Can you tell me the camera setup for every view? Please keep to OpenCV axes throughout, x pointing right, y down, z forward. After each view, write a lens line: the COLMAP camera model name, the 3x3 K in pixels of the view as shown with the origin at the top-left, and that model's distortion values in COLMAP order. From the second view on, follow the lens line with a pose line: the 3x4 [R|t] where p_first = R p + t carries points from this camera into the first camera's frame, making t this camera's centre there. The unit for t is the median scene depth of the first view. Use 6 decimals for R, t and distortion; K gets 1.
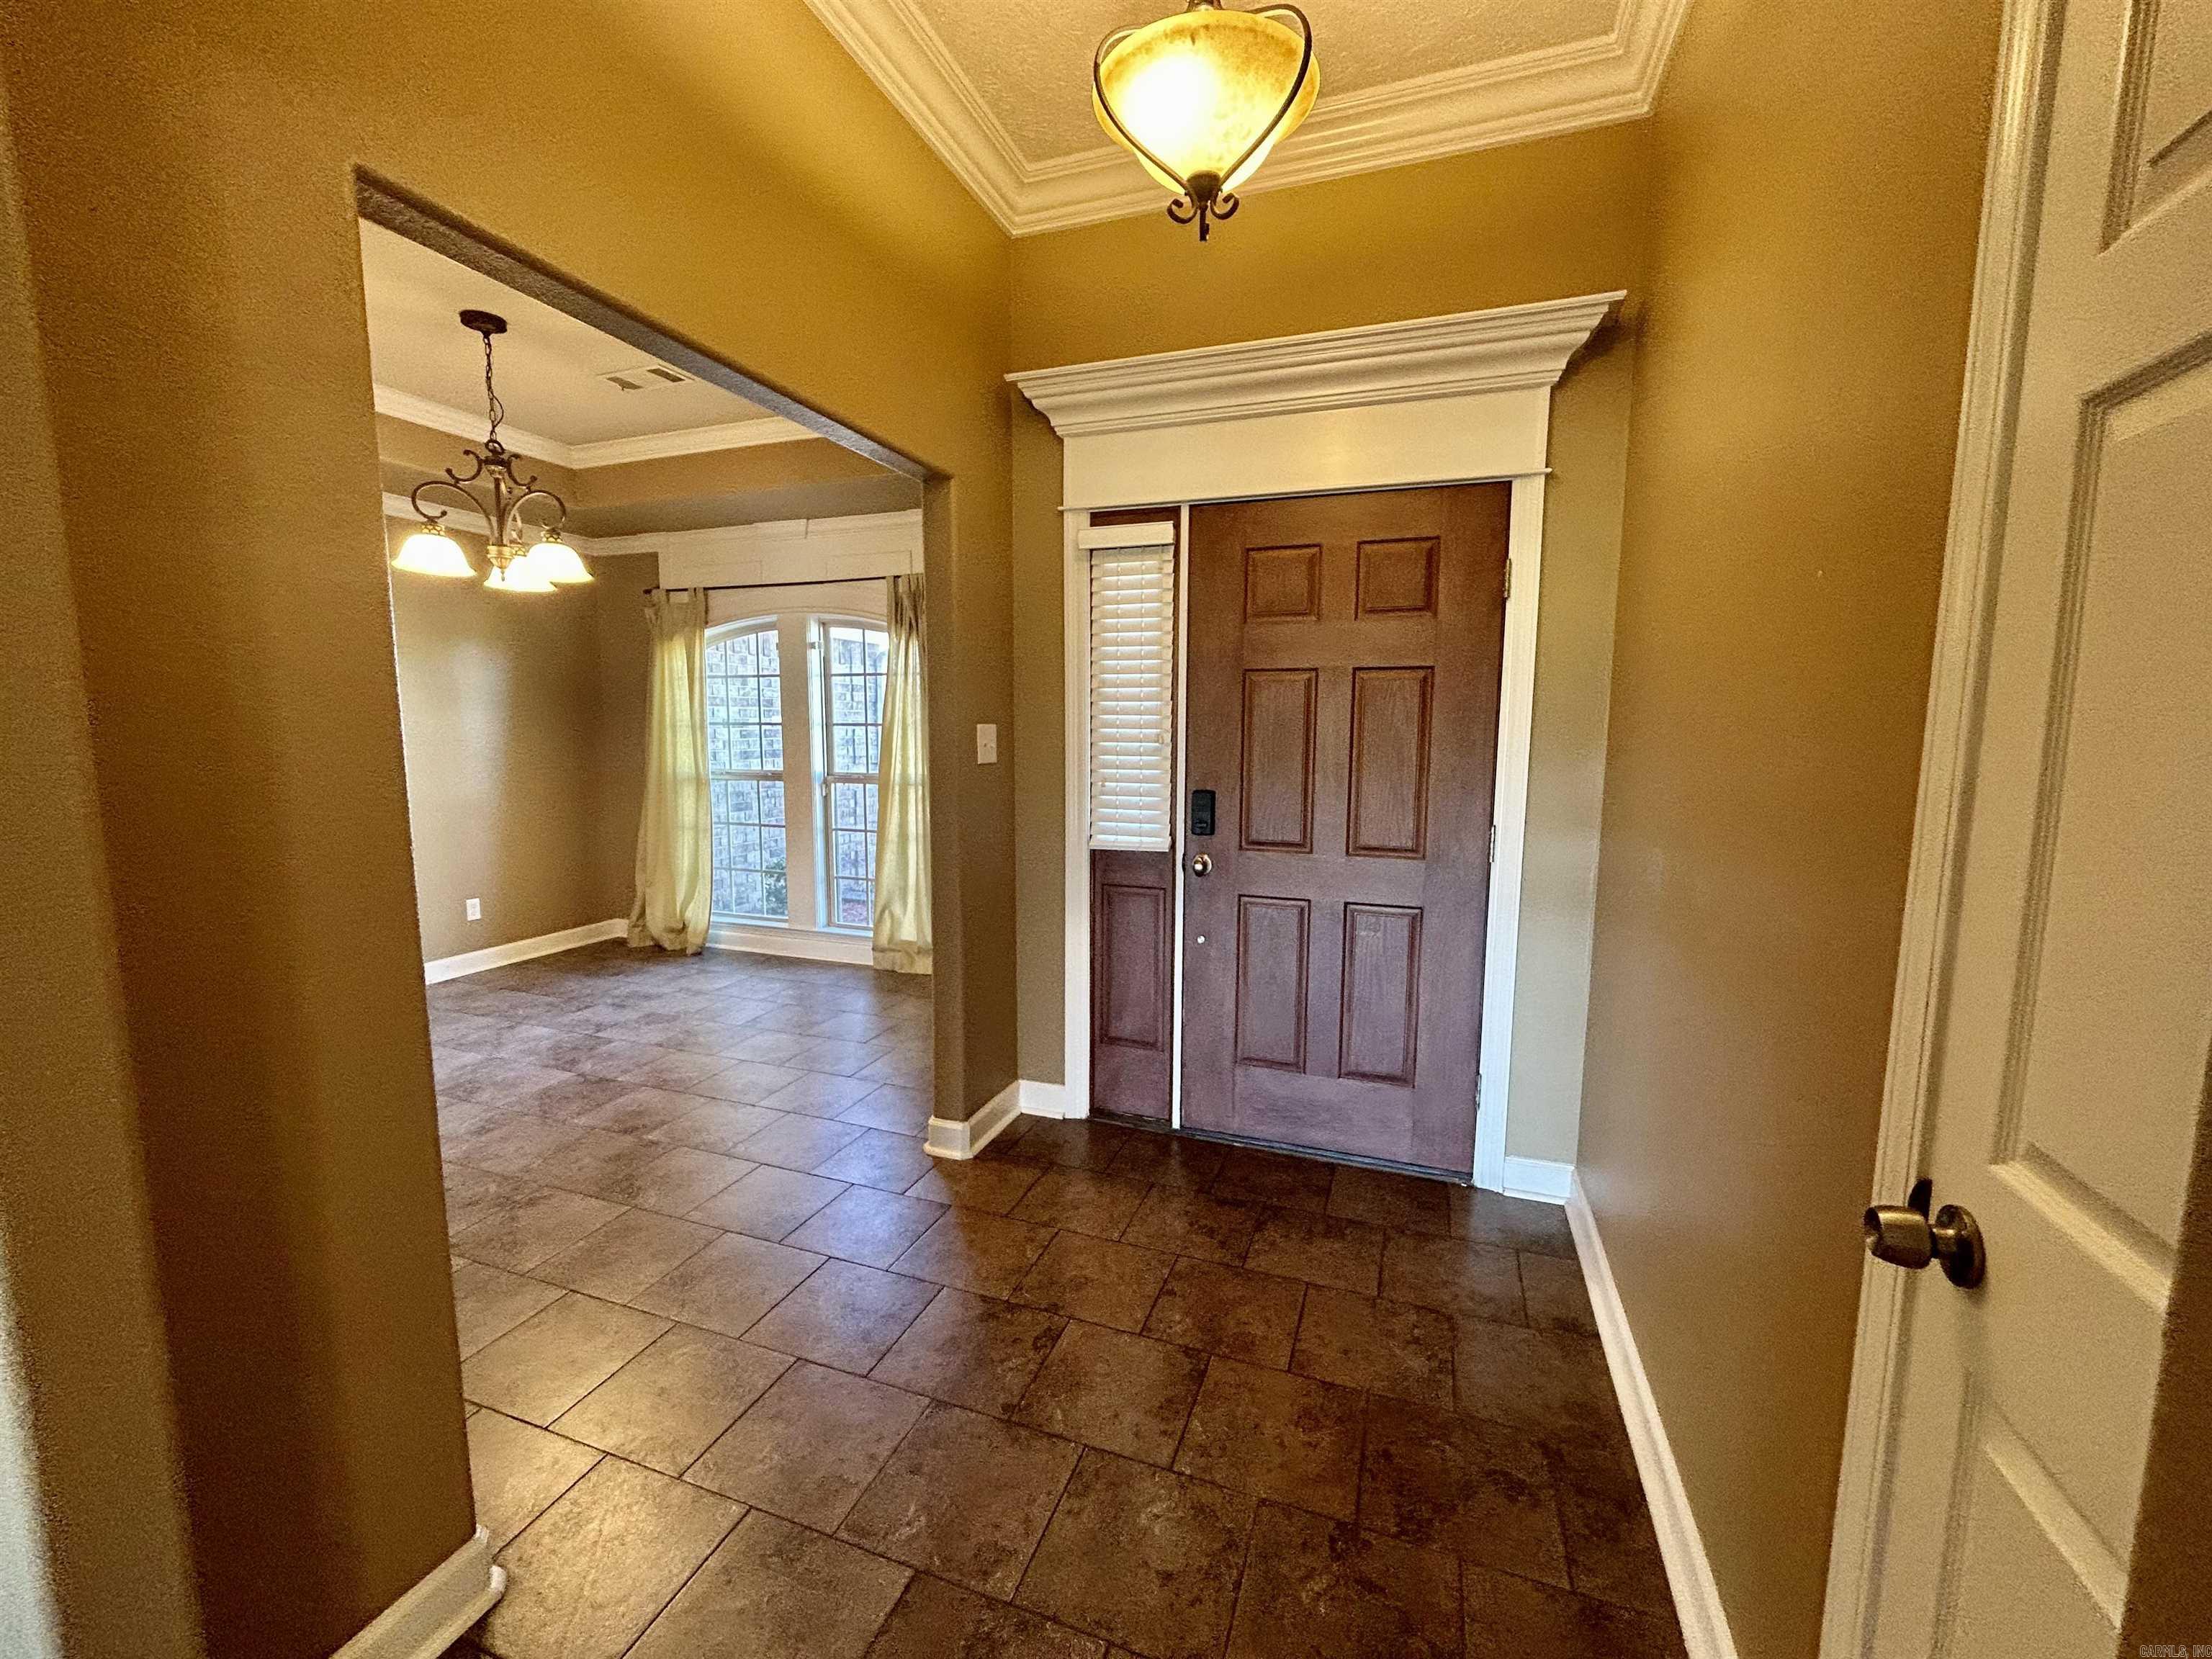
lens RADIAL K [[892.4, 0, 1108.1], [0, 892.4, 827.2], [0, 0, 1]] dist [-0.009291, -0.000052]
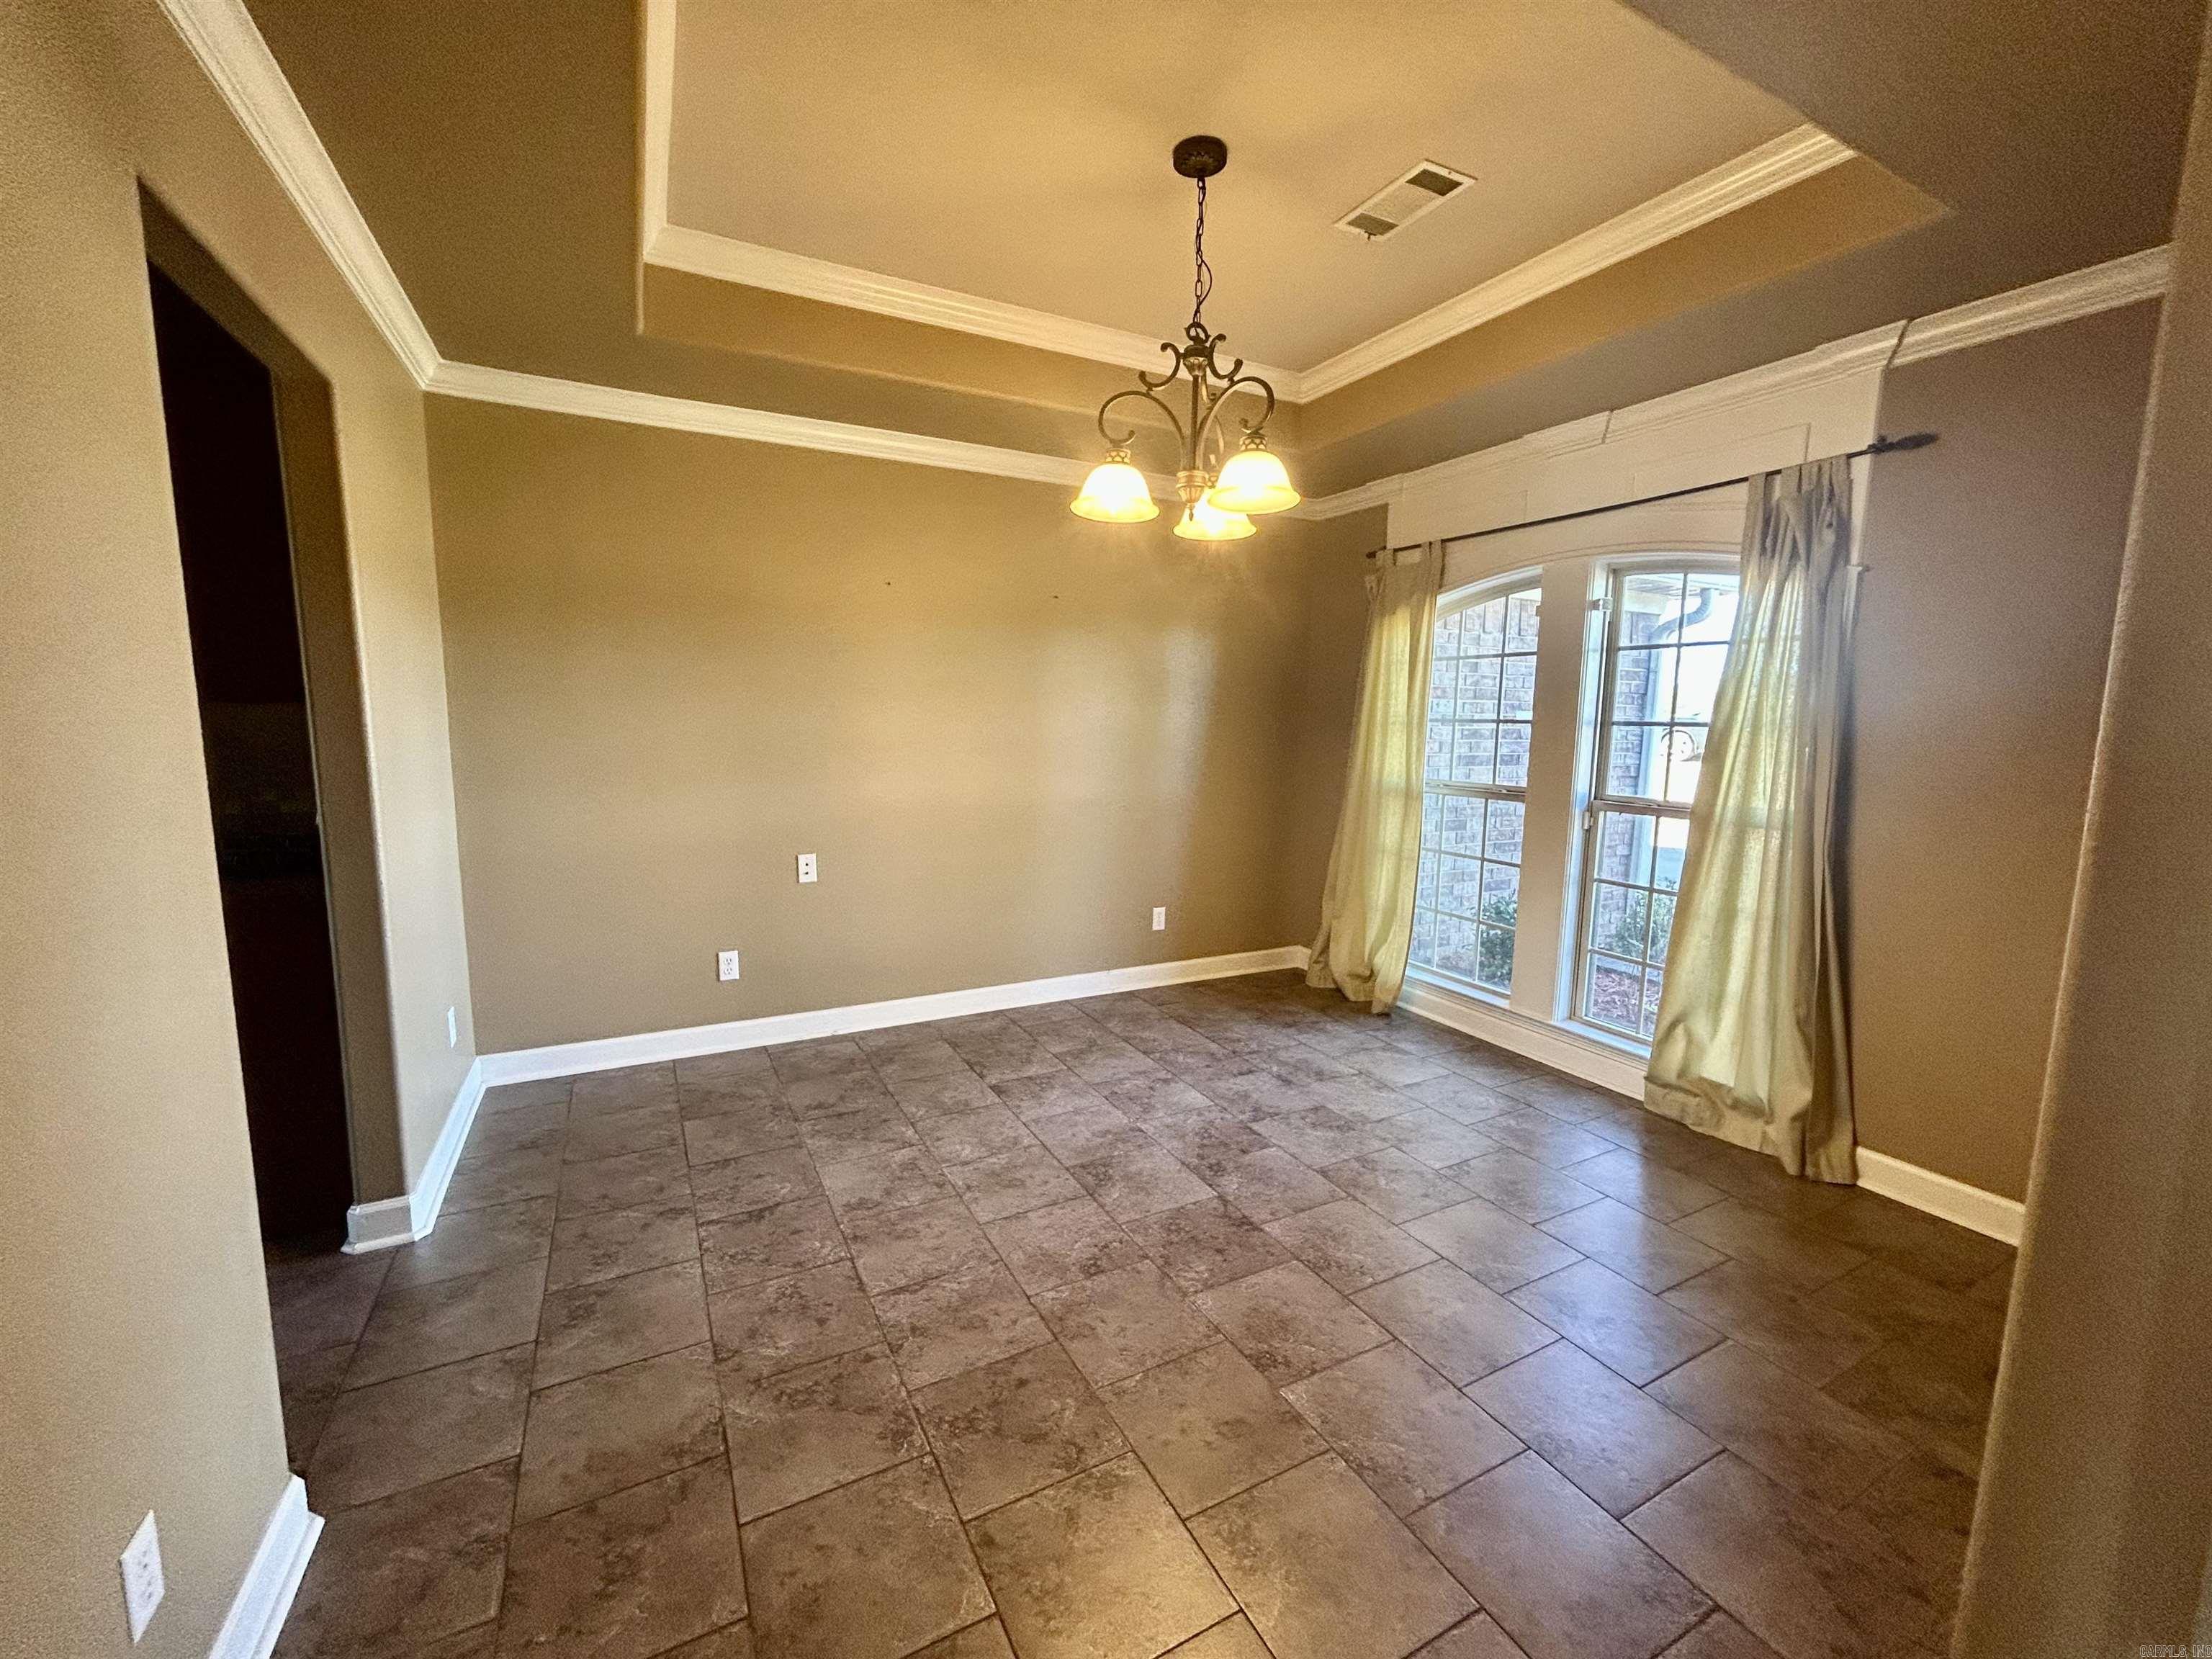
lens RADIAL K [[892.4, 0, 1107.0], [0, 892.4, 831.0], [0, 0, 1]] dist [-0.009291, -0.000052]
pose [[0.736756, 0.094351, -0.669544, -0.144104], [-0.089767, 0.995100, 0.041450, -0.031017], [0.670174, 0.029565, 0.741615, 0.275340]]
